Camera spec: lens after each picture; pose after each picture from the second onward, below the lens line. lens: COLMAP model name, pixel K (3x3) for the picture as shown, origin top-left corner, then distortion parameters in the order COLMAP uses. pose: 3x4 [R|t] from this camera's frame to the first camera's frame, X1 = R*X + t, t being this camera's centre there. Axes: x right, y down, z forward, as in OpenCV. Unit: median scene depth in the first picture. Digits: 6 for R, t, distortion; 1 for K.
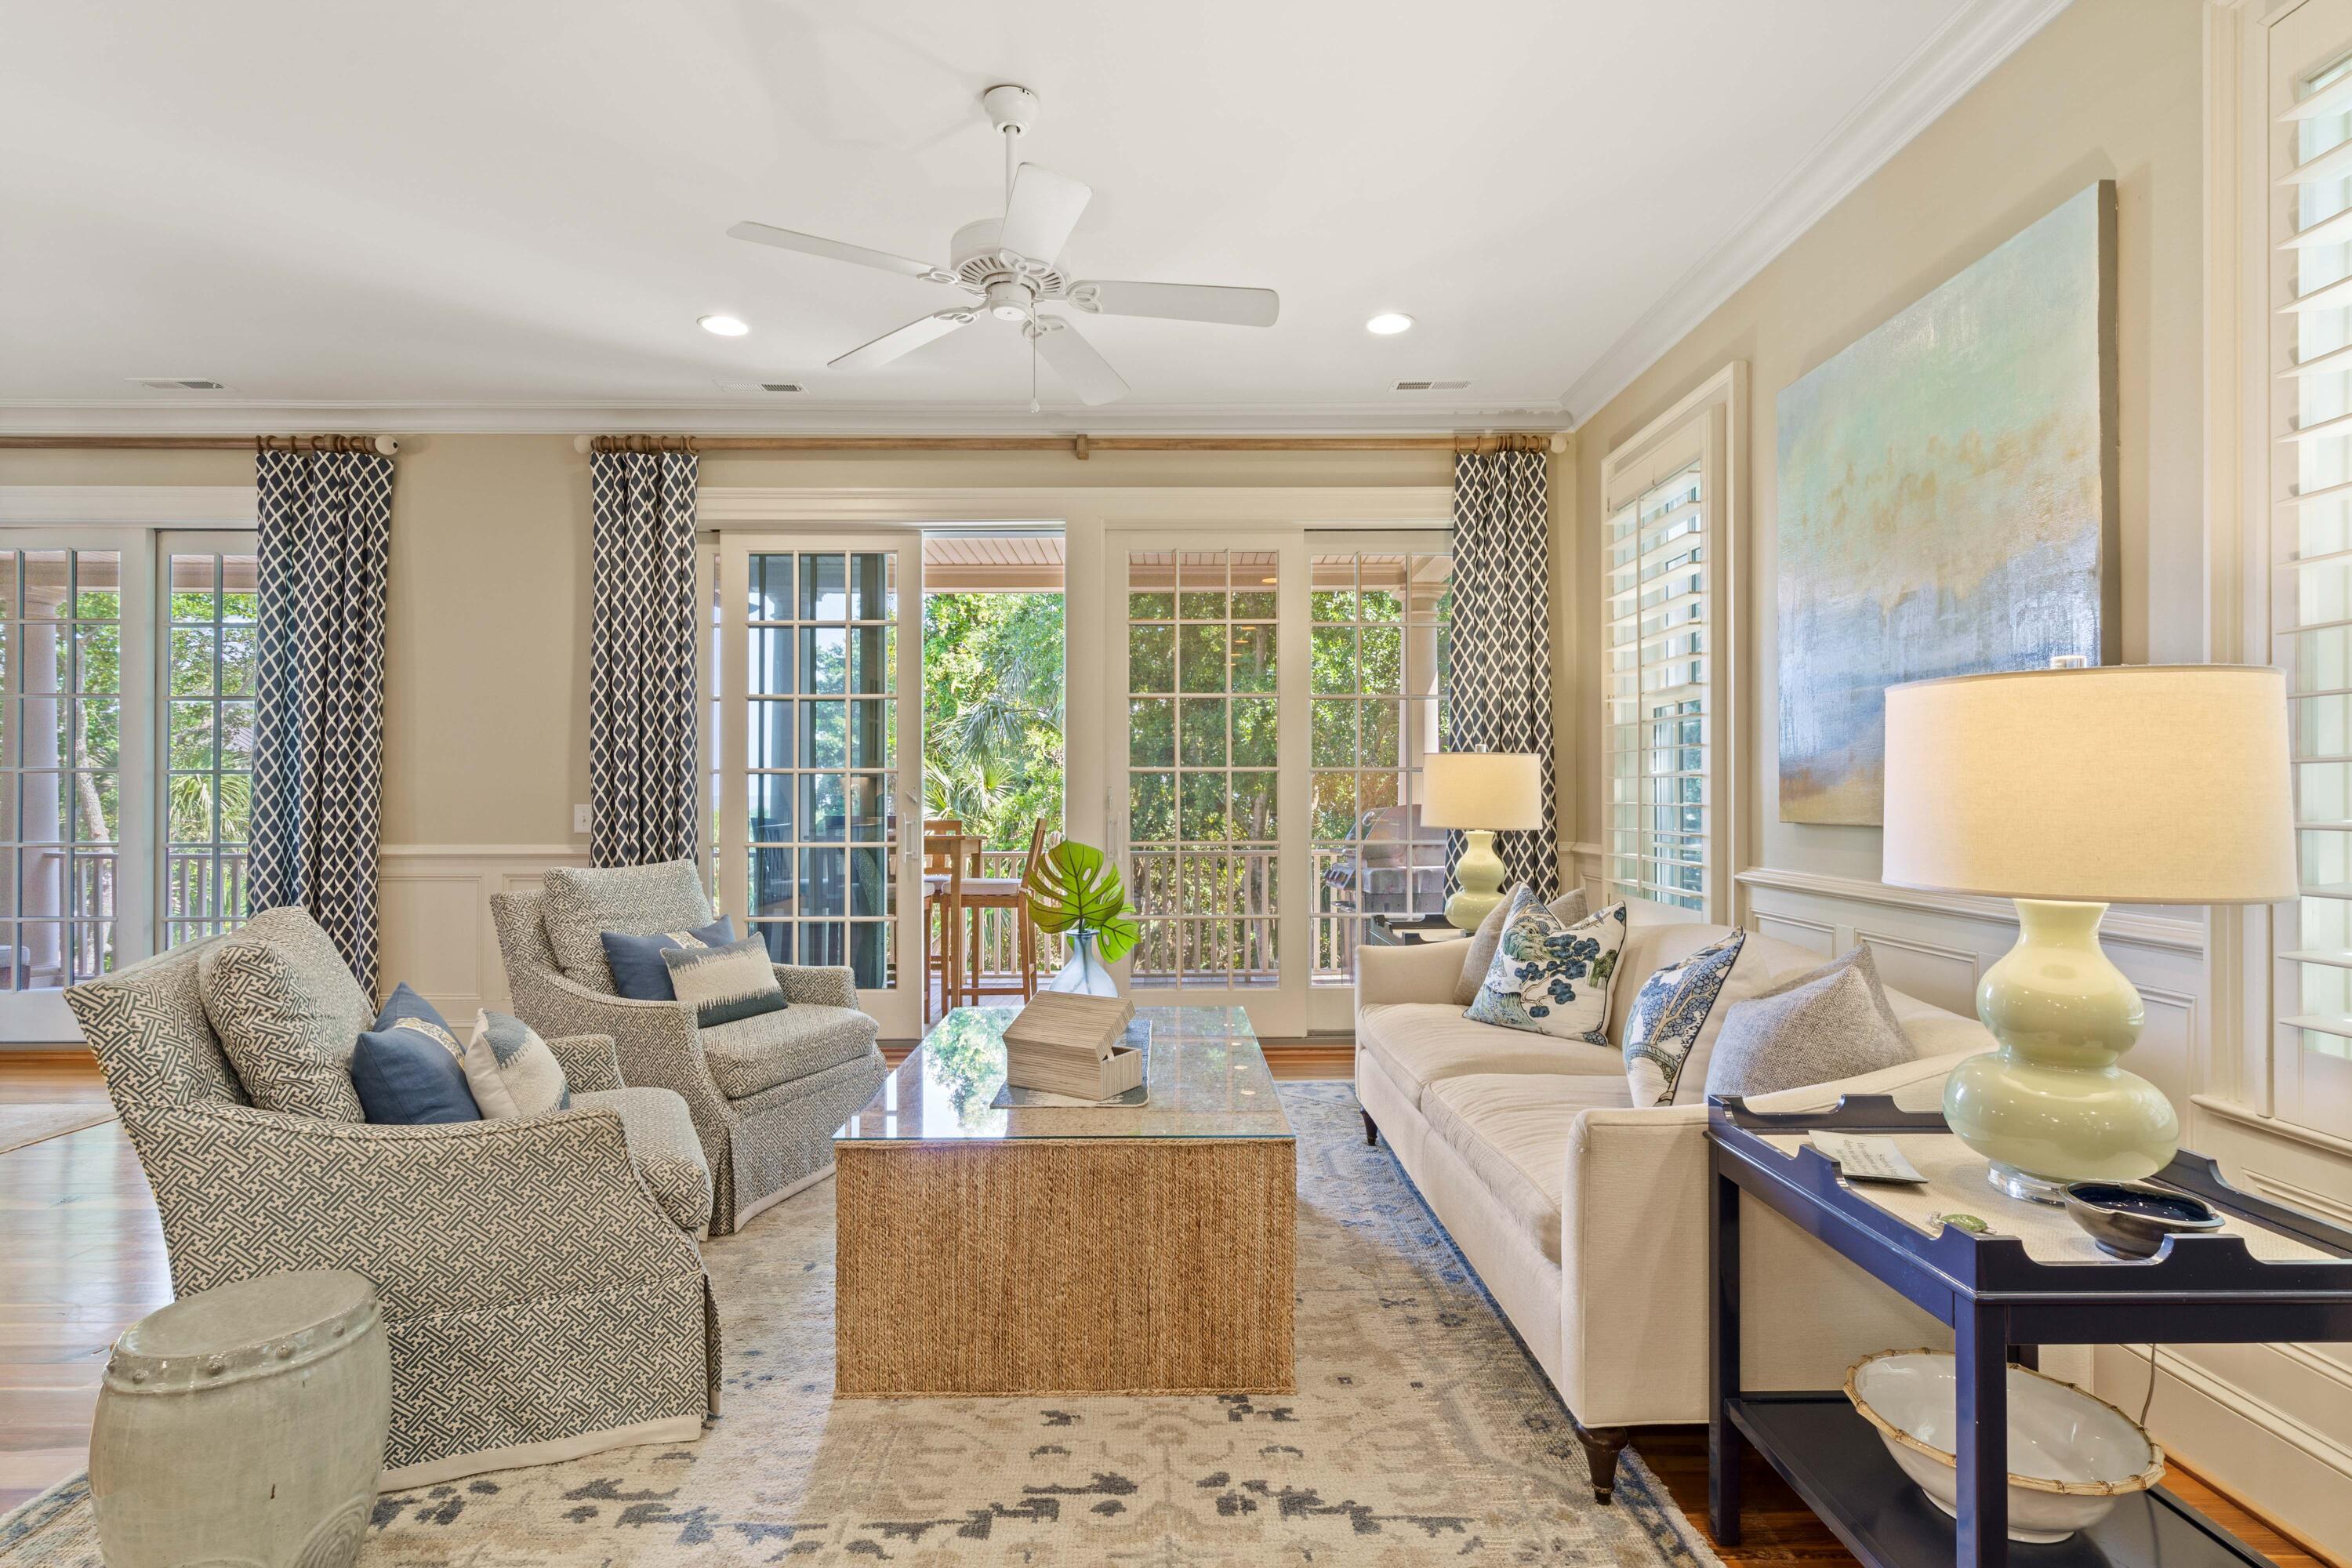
lens RADIAL K [[1137.0, 0, 1173.5], [0, 1137.0, 790.1], [0, 0, 1]] dist [0.000921, 0.000369]
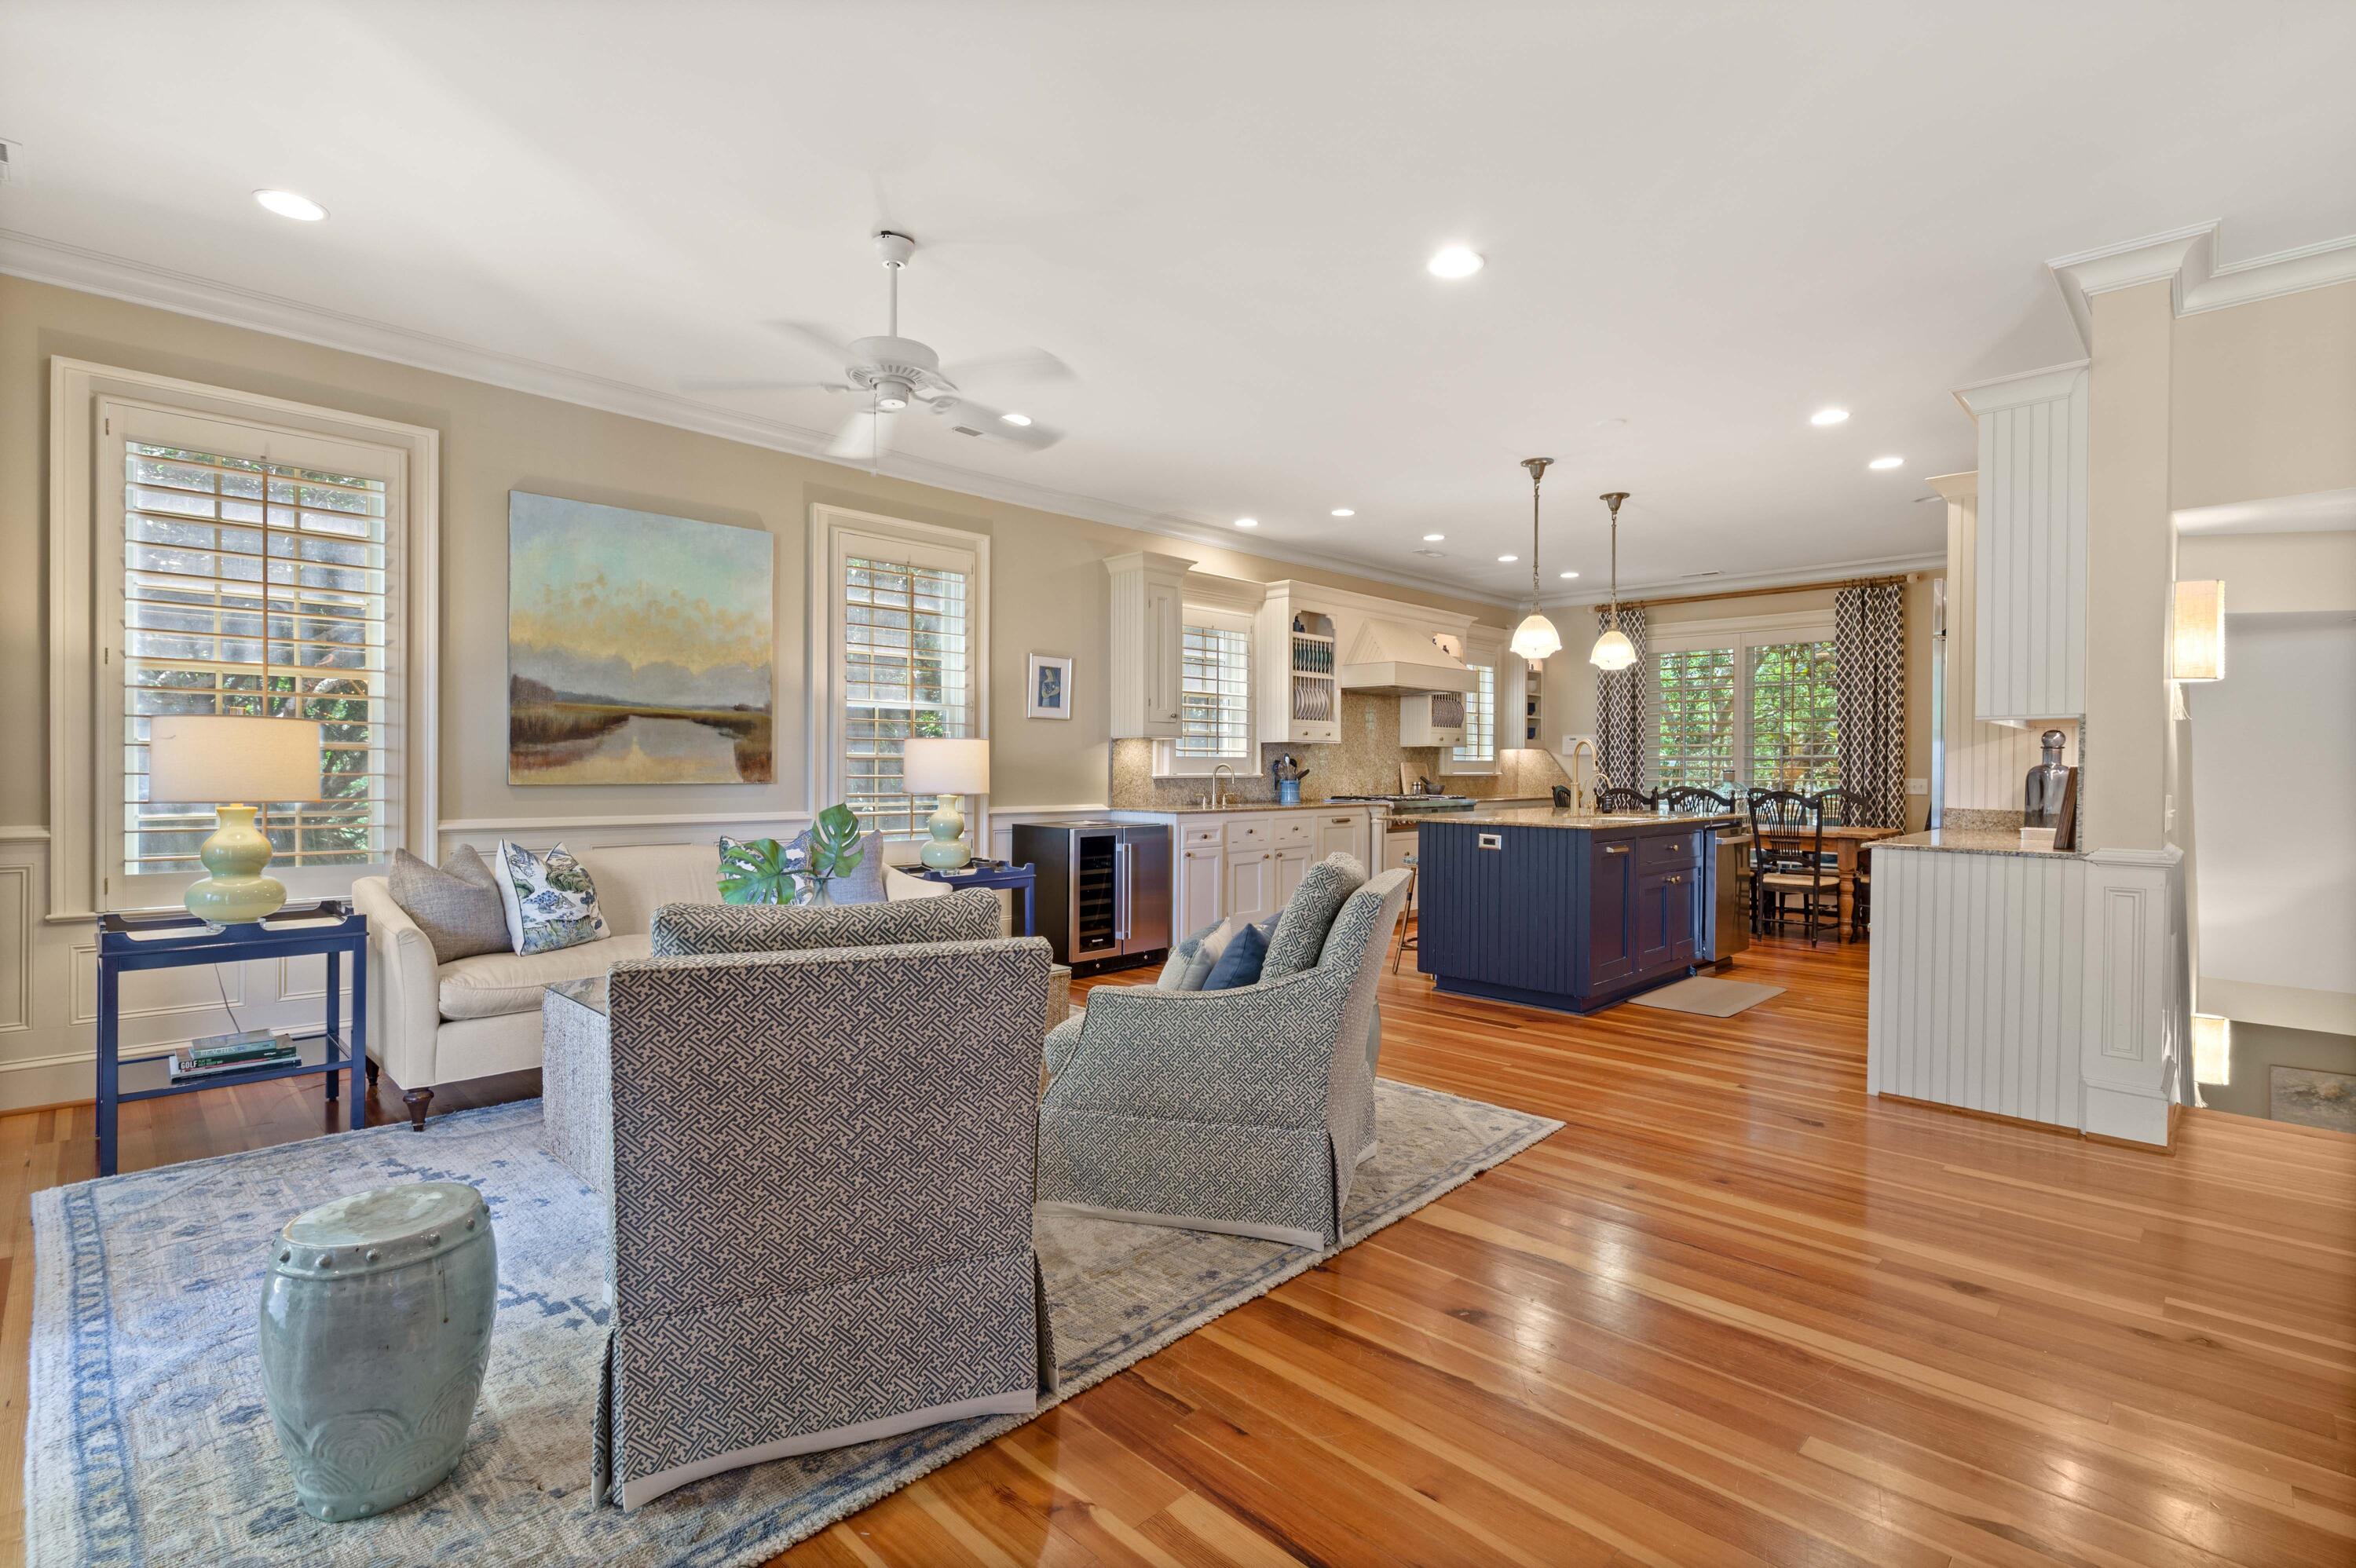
lens RADIAL K [[1075.4, 0, 1180.6], [0, 1075.4, 772.8], [0, 0, 1]] dist [-0.001604, 0.000261]
pose [[-0.708261, -0.009566, 0.705886, -1.099152], [-0.011539, 0.999931, 0.001973, 0.000444], [-0.705857, -0.006748, -0.708322, 1.428355]]
